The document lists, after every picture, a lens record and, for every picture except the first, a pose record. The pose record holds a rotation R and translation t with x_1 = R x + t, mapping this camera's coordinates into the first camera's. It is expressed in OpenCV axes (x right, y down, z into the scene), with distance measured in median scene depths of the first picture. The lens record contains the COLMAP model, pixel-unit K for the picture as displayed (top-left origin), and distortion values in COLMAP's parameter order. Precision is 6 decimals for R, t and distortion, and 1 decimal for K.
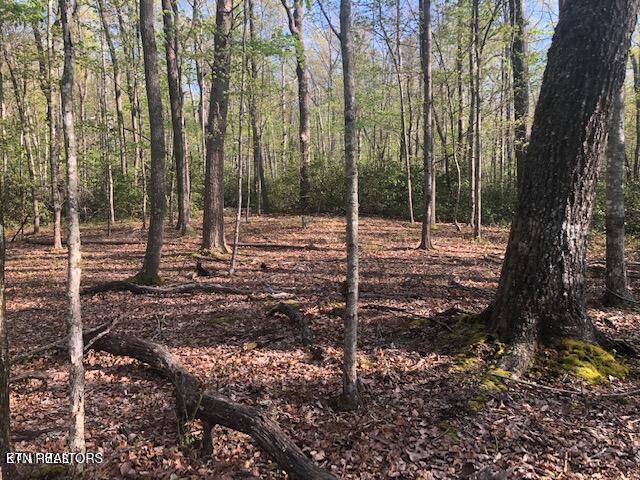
lens RADIAL K [[433.6, 0, 320.0], [0, 433.6, 240.0], [0, 0, 1]] dist [0.000531, -0.024721]
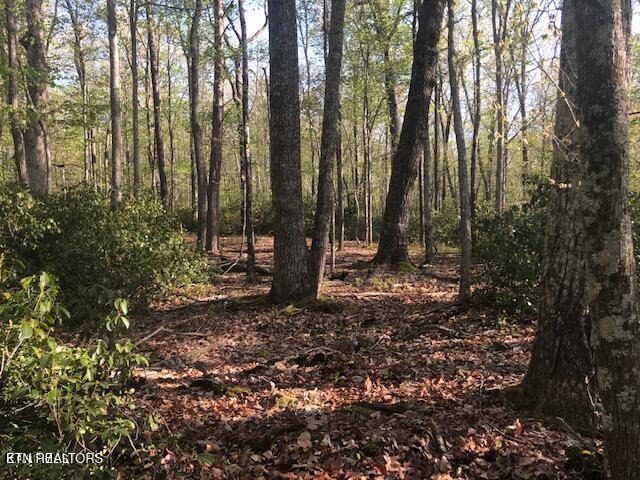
lens RADIAL K [[433.6, 0, 320.0], [0, 433.6, 240.0], [0, 0, 1]] dist [0.000531, -0.024721]
pose [[0.973634, -0.003513, 0.228088, -0.138752], [0.021448, 0.996862, -0.076202, 0.067303], [-0.227105, 0.079085, 0.970654, -0.390013]]
